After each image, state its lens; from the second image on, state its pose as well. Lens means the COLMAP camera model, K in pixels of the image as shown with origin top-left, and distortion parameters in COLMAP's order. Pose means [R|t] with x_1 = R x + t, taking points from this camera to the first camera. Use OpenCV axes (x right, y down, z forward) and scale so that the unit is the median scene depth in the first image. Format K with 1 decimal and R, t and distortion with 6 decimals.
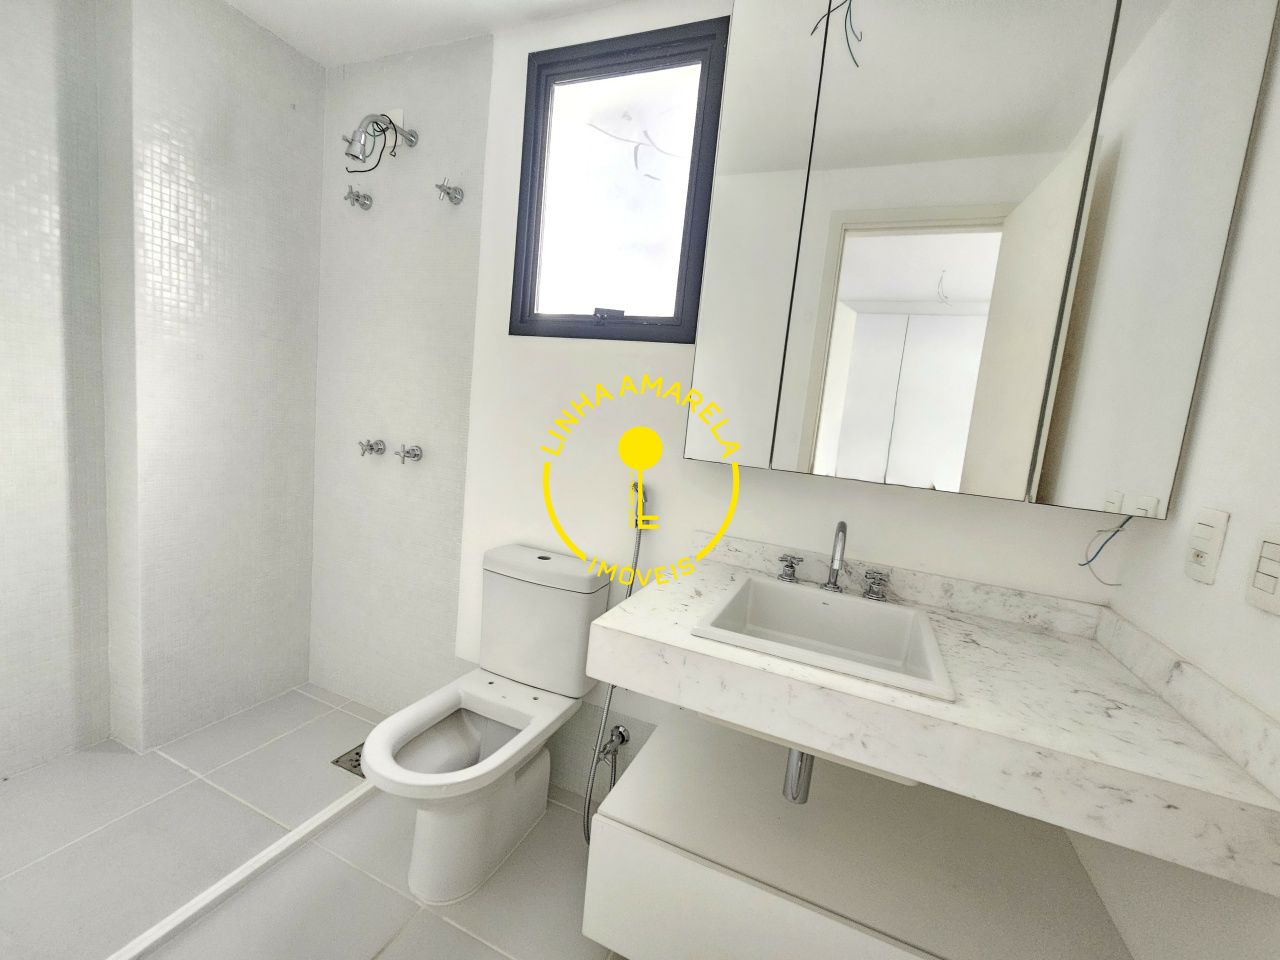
lens RADIAL K [[527.3, 0, 643.2], [0, 527.3, 477.8], [0, 0, 1]] dist [-0.000202, -0.000213]
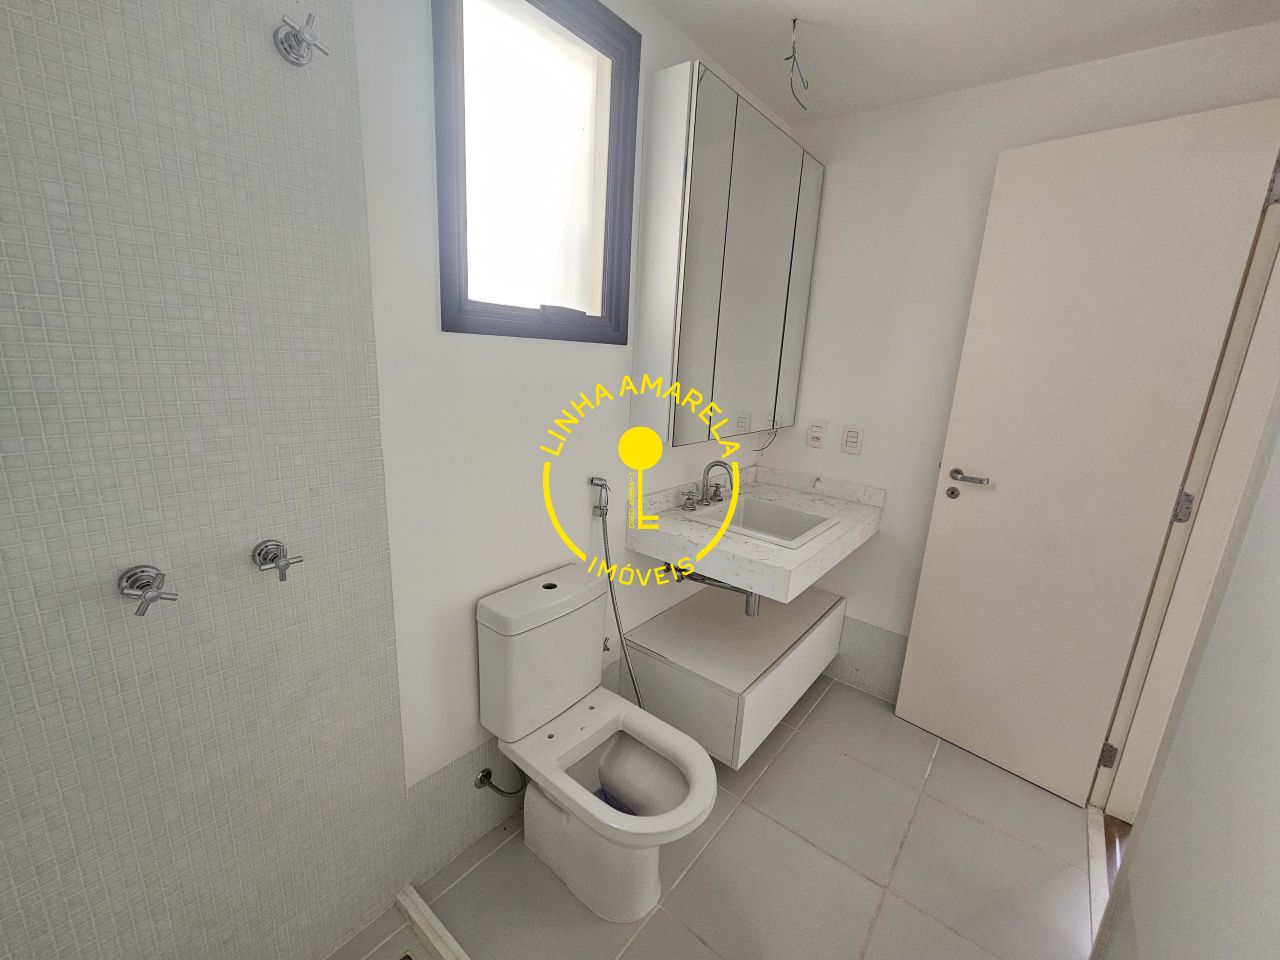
lens RADIAL K [[527.3, 0, 643.2], [0, 527.3, 477.8], [0, 0, 1]] dist [-0.000202, -0.000213]
pose [[0.281938, -0.304966, 0.909674, -0.944921], [0.086516, 0.952356, 0.292460, -0.290791], [-0.955524, -0.003754, 0.294890, 0.589319]]
